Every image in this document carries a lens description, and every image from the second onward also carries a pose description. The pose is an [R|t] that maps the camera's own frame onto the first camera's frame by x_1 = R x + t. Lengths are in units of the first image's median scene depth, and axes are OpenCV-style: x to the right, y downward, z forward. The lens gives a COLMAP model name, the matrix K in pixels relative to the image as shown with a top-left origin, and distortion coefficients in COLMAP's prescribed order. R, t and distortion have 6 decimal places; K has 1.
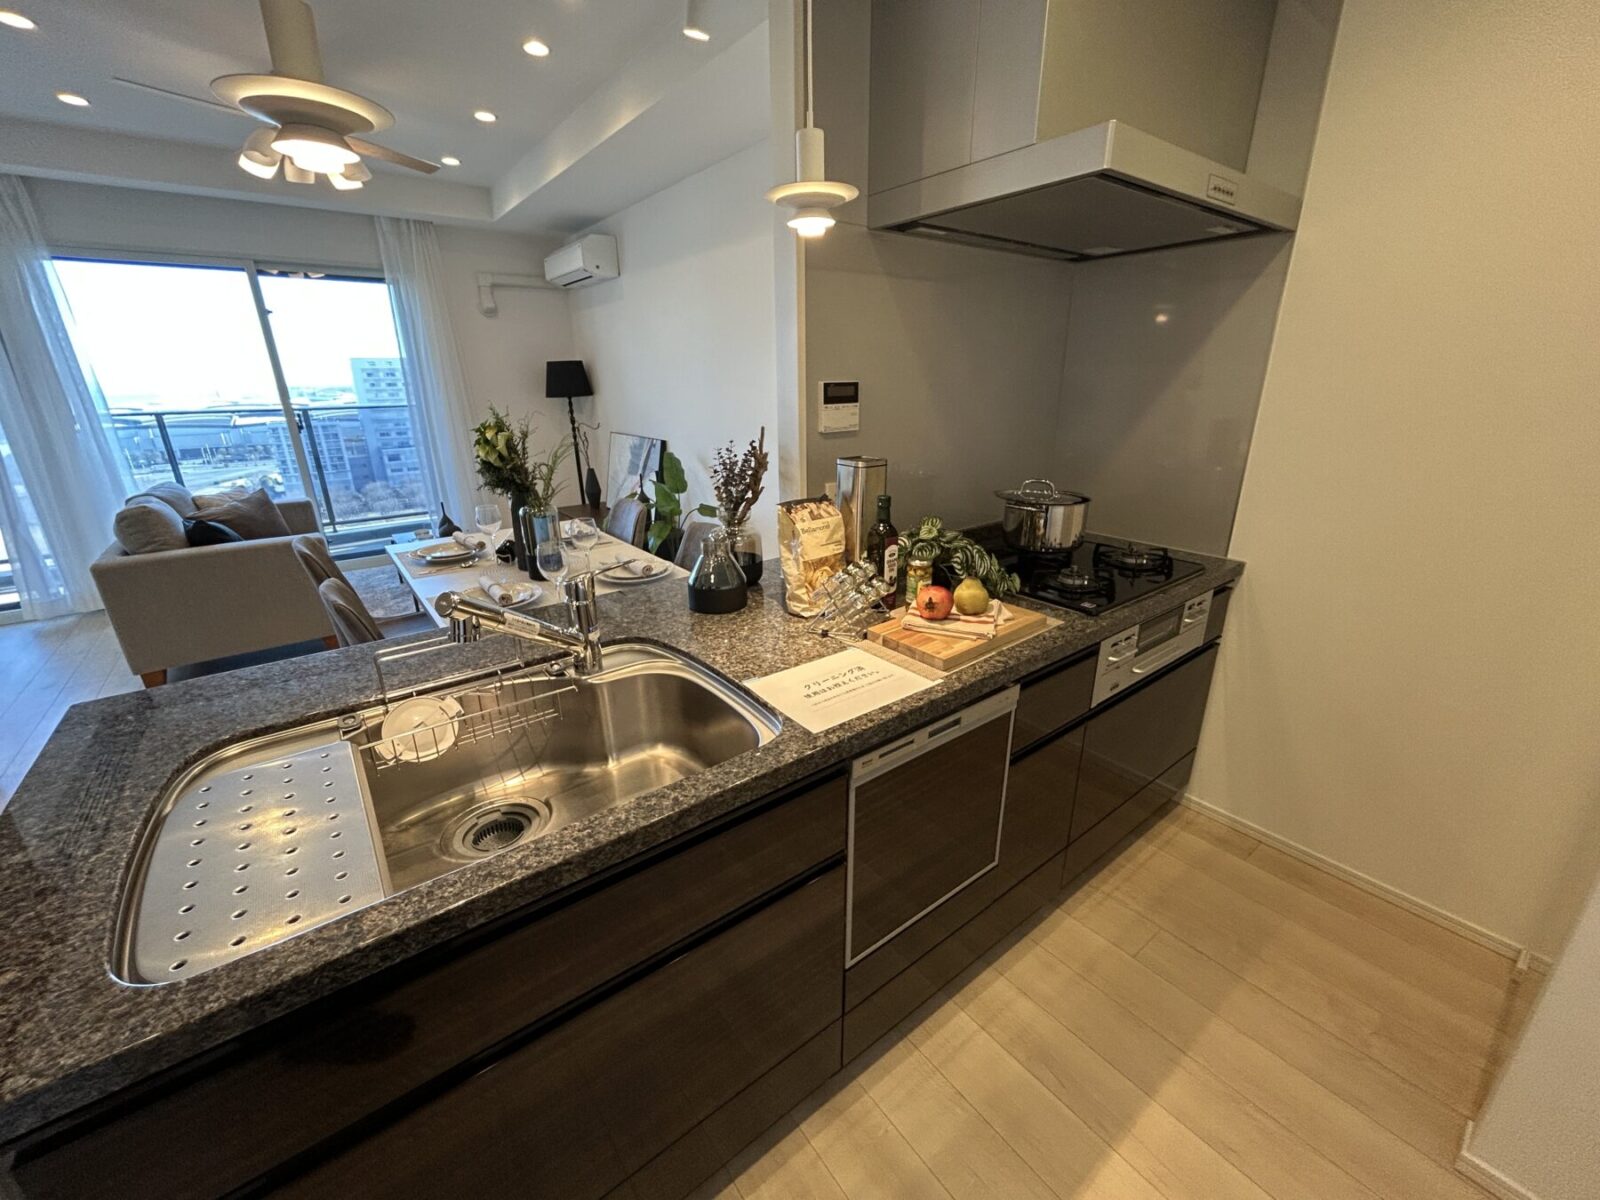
lens RADIAL K [[643.3, 0, 795.2], [0, 643.3, 596.1], [0, 0, 1]] dist [0.000096, -0.000045]
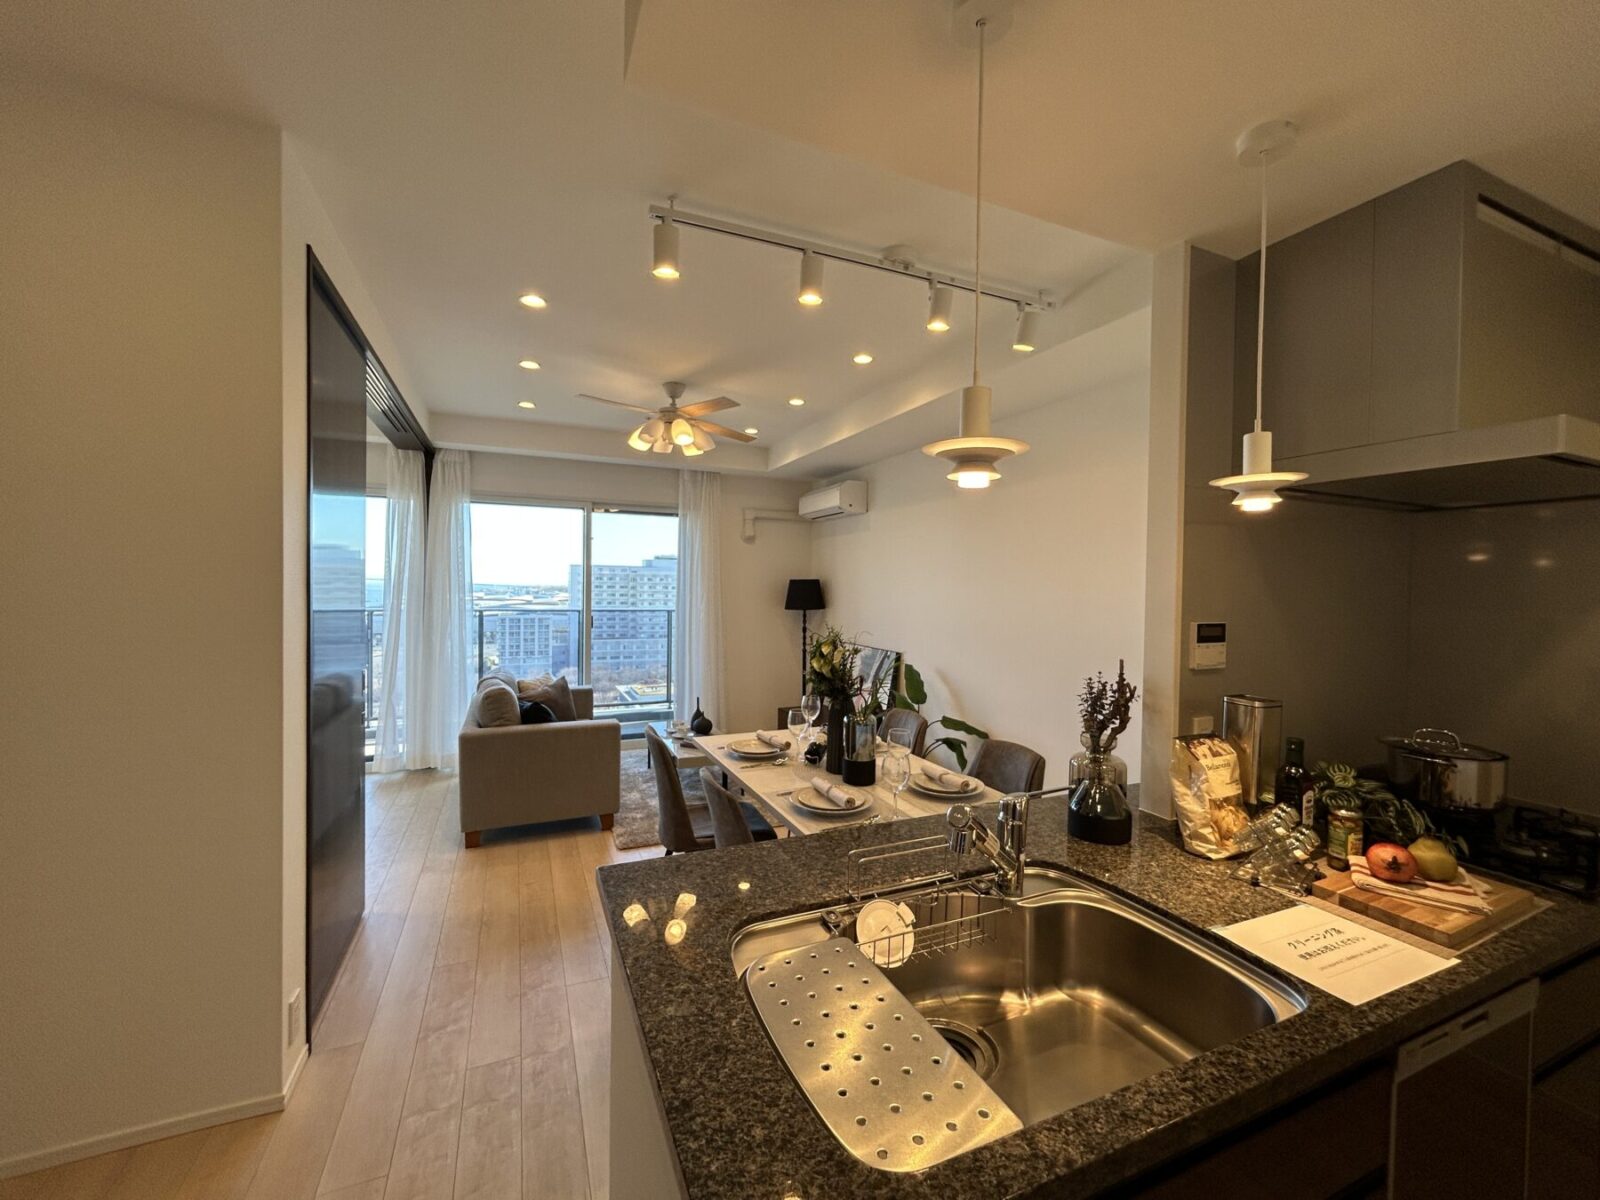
lens RADIAL K [[640.8, 0, 800.0], [0, 640.8, 600.0], [0, 0, 1]] dist [0.002676, 0.000183]
pose [[0.973596, 0.031784, -0.226053, -0.379796], [-0.099183, 0.950805, -0.293484, 0.006607], [0.205604, 0.308156, 0.928853, -0.136682]]
